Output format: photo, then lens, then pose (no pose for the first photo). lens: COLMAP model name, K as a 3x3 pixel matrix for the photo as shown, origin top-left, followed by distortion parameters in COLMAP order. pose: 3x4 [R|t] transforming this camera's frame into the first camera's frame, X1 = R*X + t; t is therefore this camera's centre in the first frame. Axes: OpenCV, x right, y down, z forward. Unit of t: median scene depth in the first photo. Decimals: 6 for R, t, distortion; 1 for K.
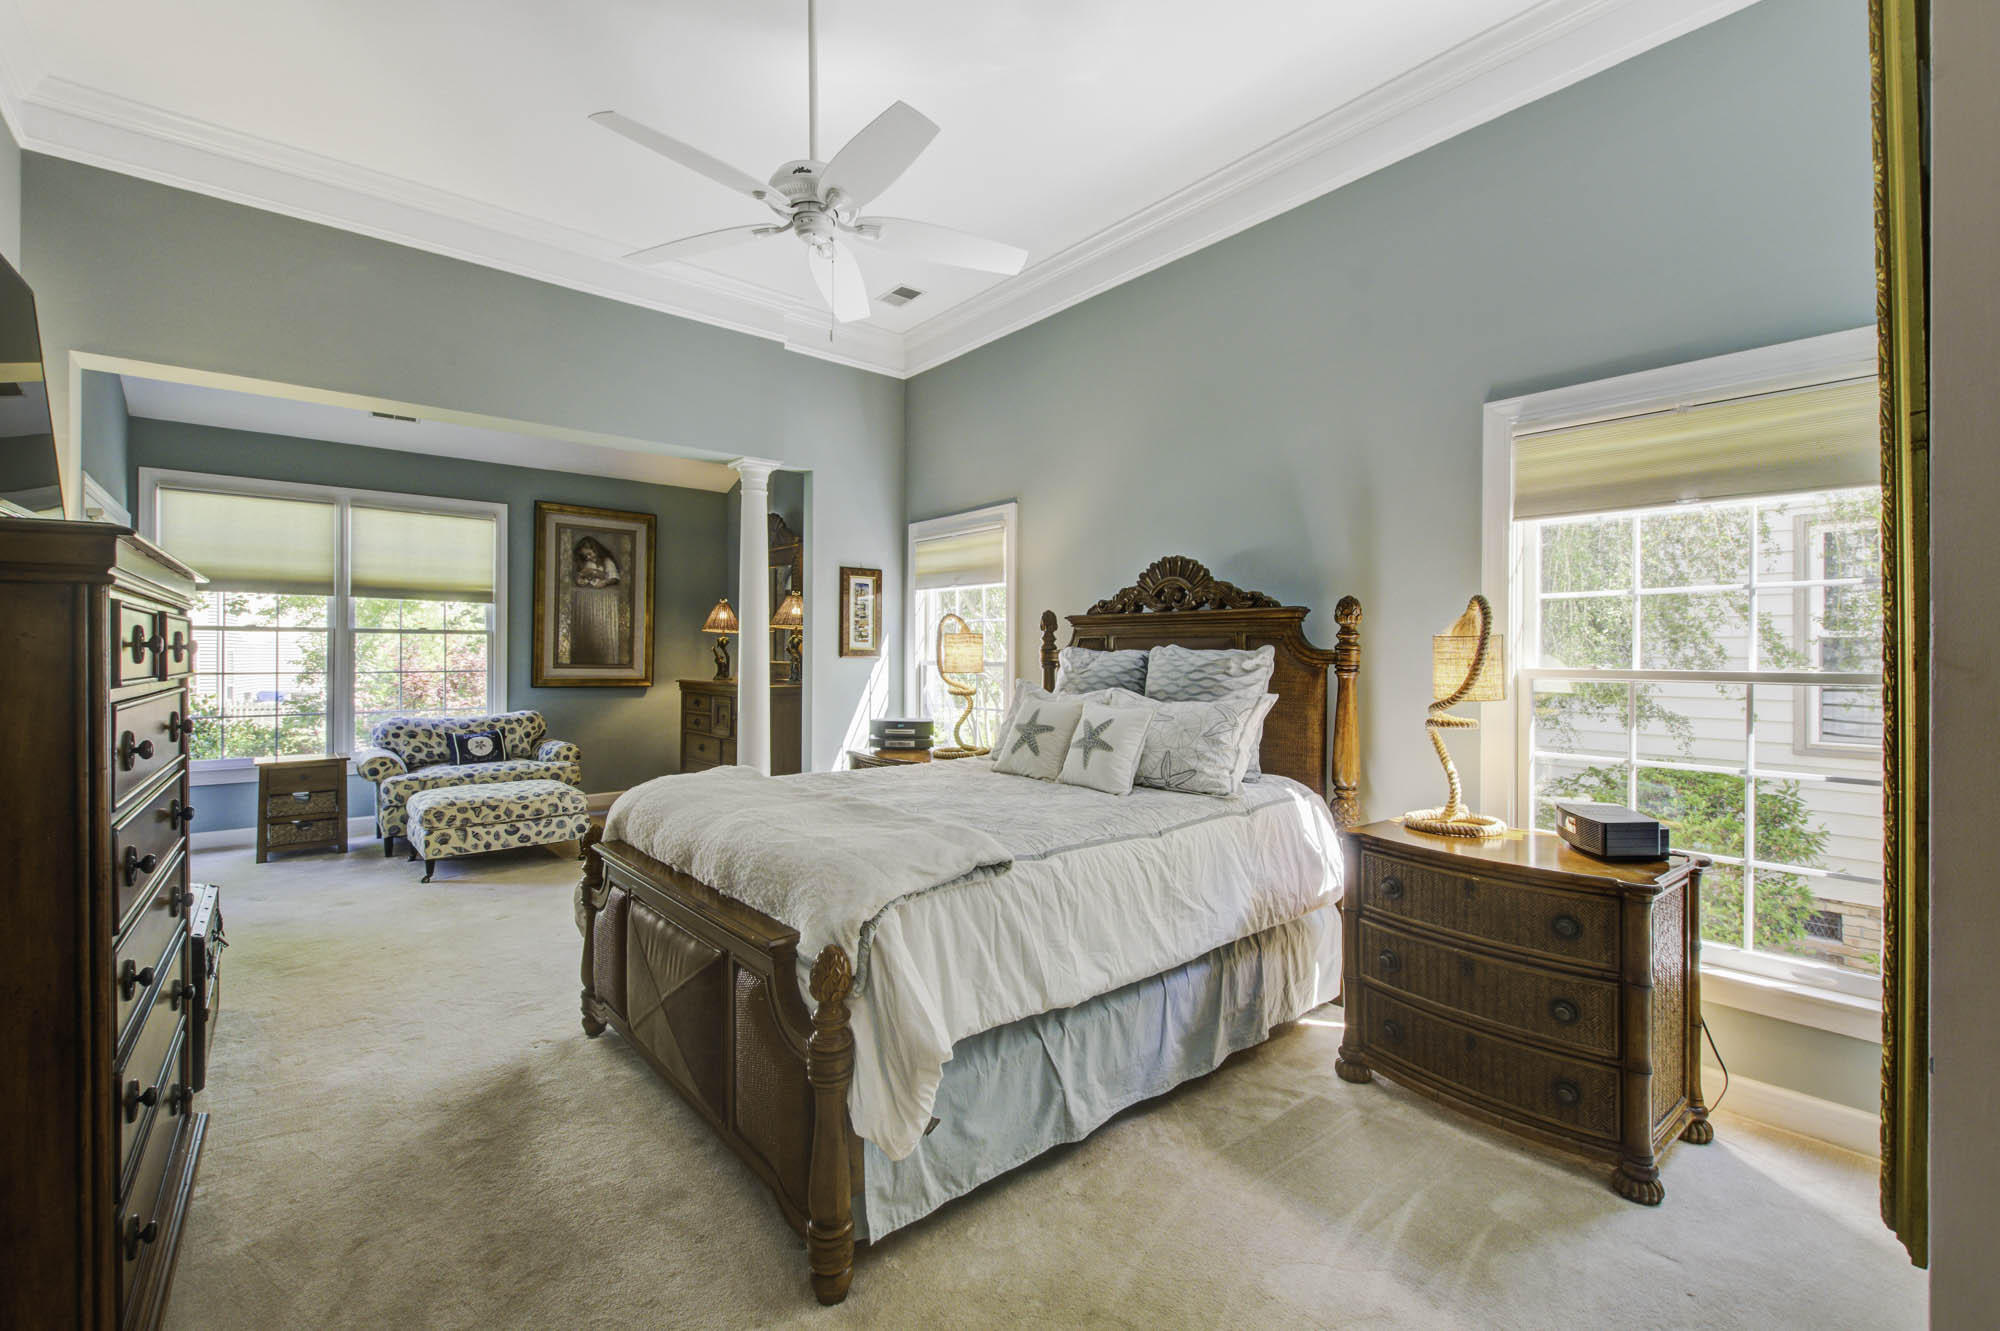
lens RADIAL K [[872.1, 0, 1009.9], [0, 872.1, 649.2], [0, 0, 1]] dist [0.020896, -0.000791]
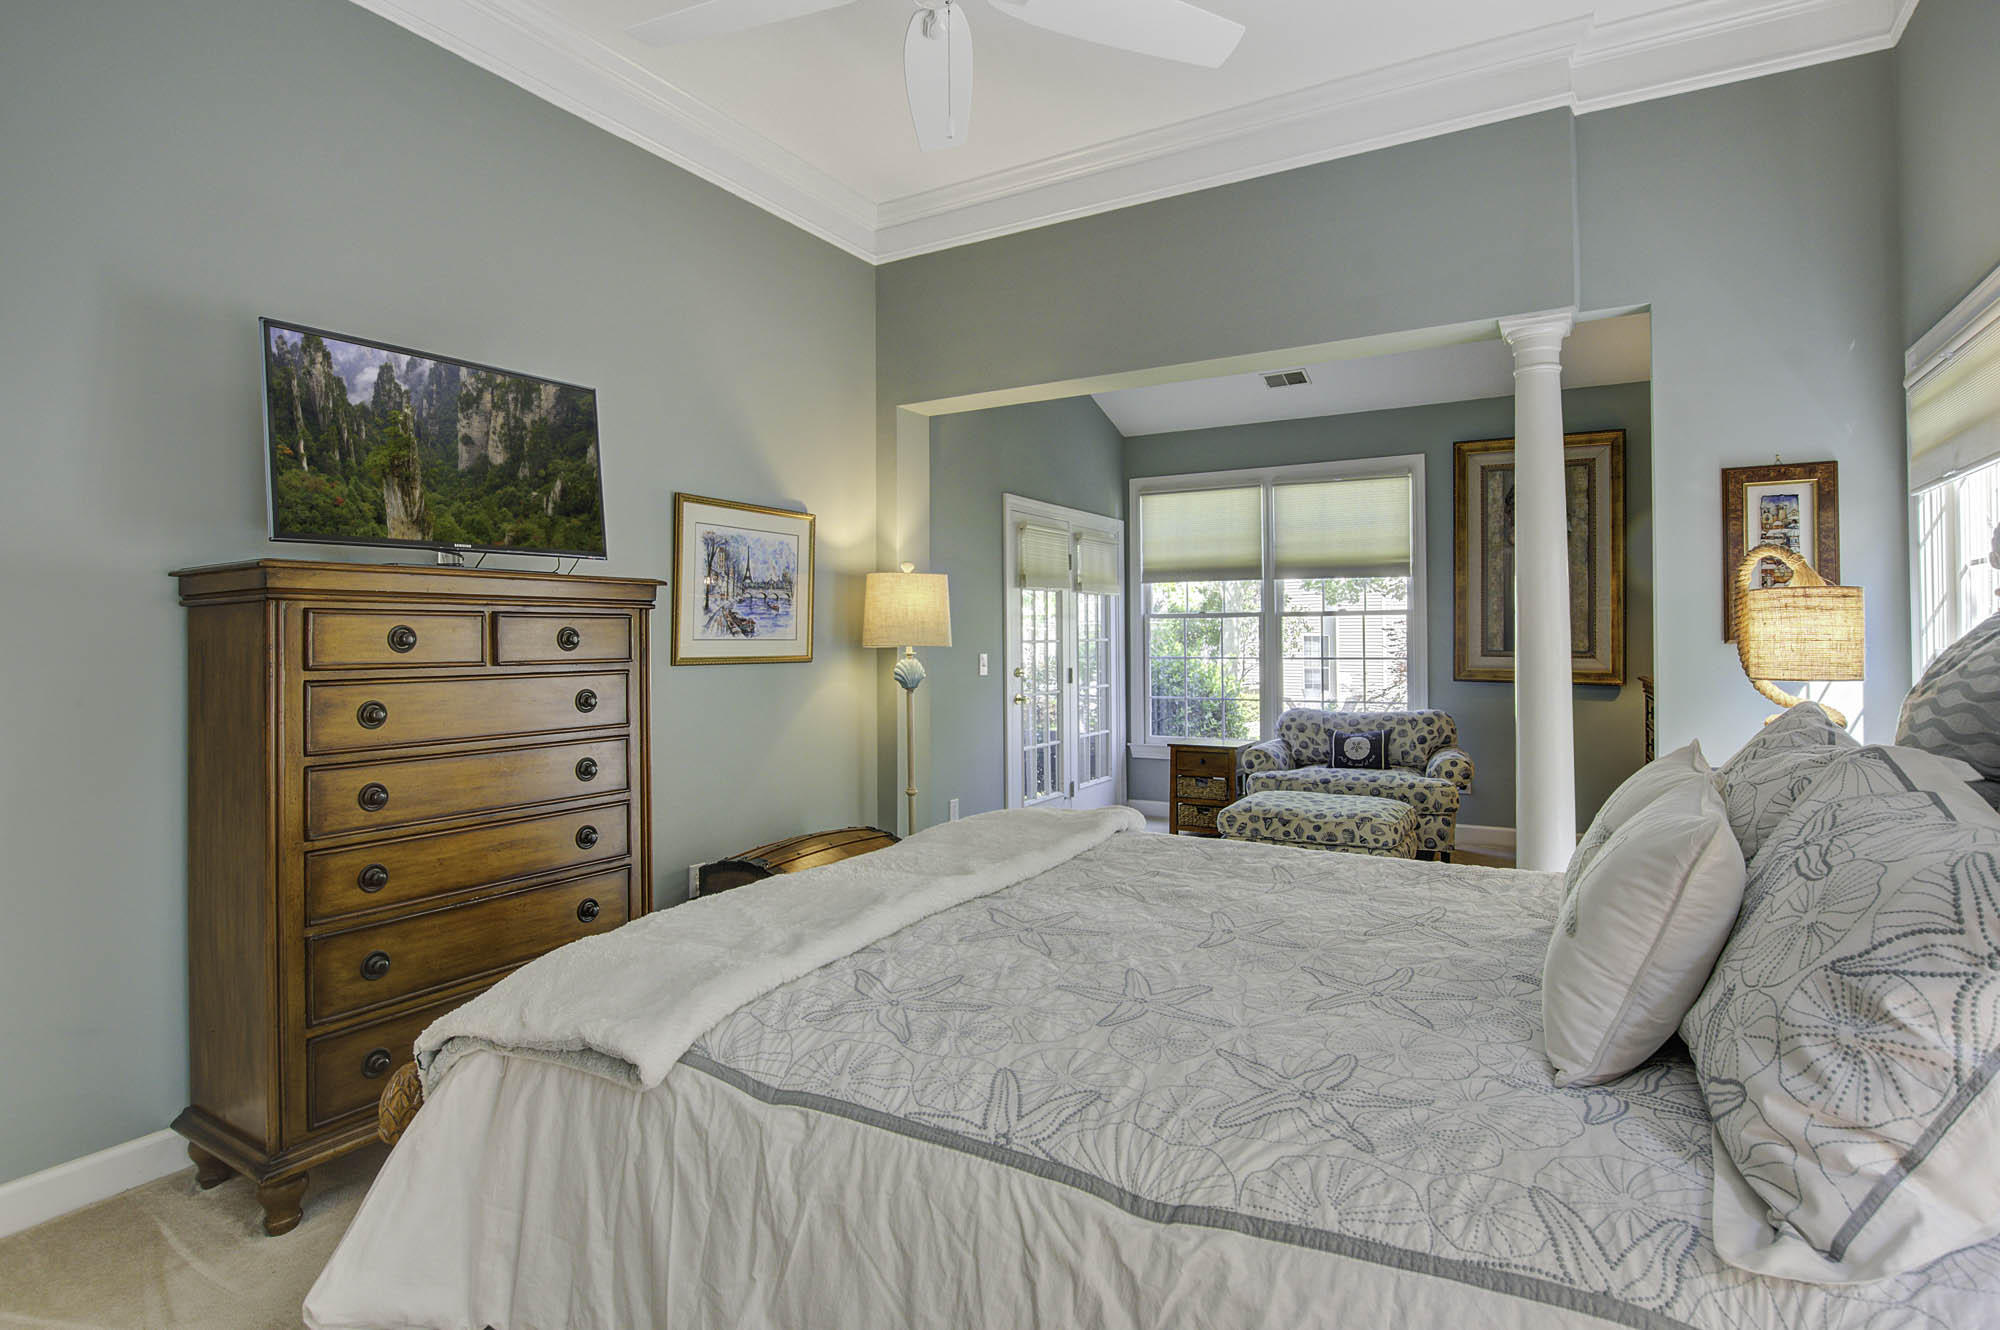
lens RADIAL K [[1036.1, 0, 1000.2], [0, 1036.1, 626.6], [0, 0, 1]] dist [-0.001394, 0.000322]
pose [[0.343736, -0.014439, -0.938955, 0.211334], [0.011766, 0.999870, -0.011068, 0.001105], [0.938993, -0.007243, 0.343861, 0.340406]]
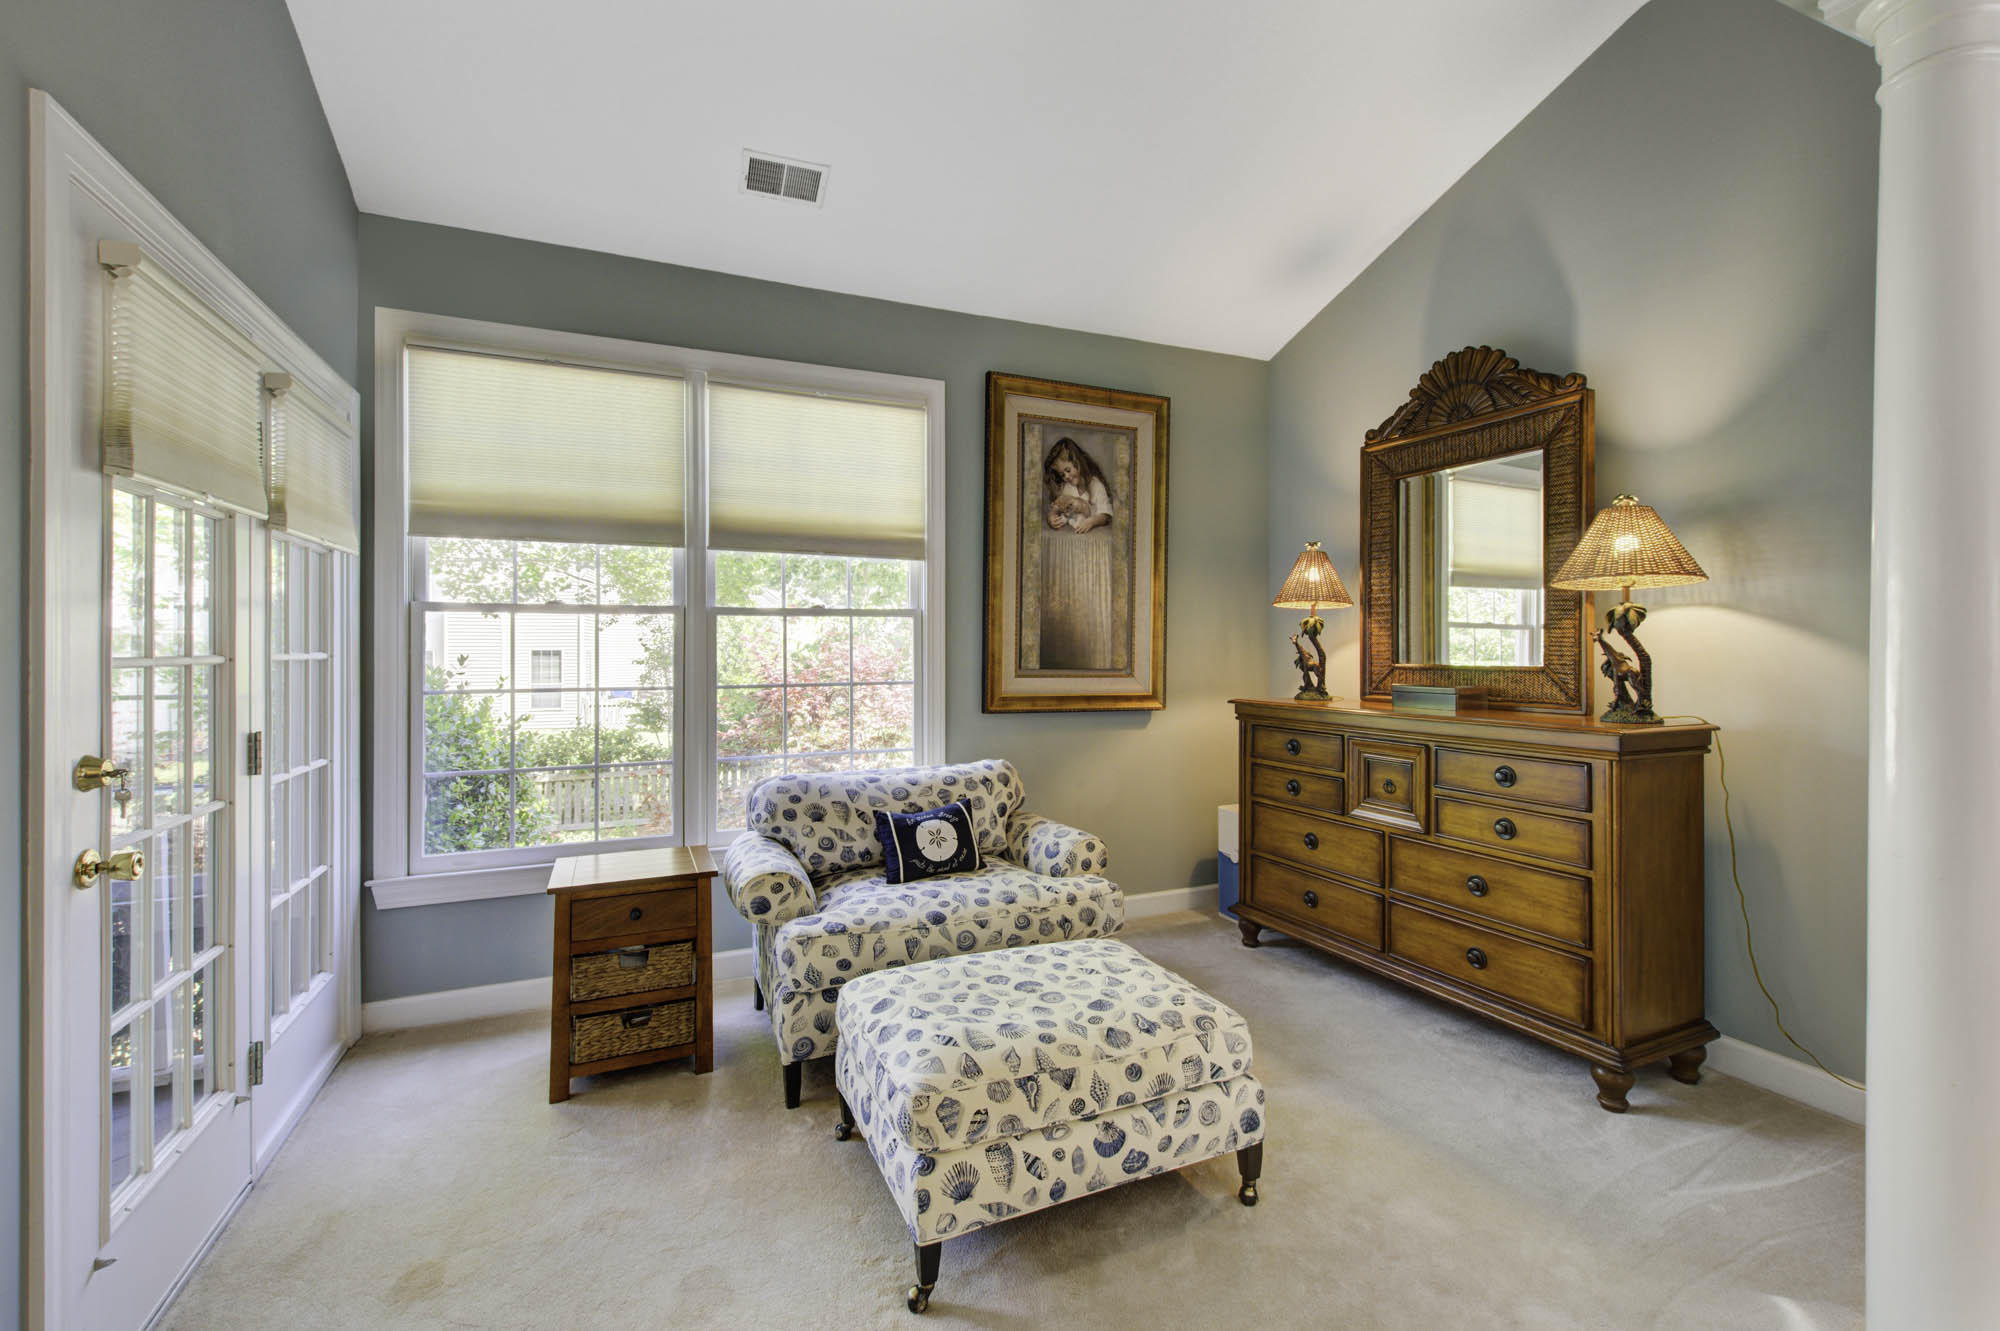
lens RADIAL K [[872.1, 0, 1009.9], [0, 872.1, 649.2], [0, 0, 1]] dist [0.020896, -0.000791]
pose [[0.959648, -0.006357, -0.281131, -0.425543], [0.008192, 0.999952, 0.005353, 0.001172], [0.281084, -0.007440, 0.959654, 0.543984]]
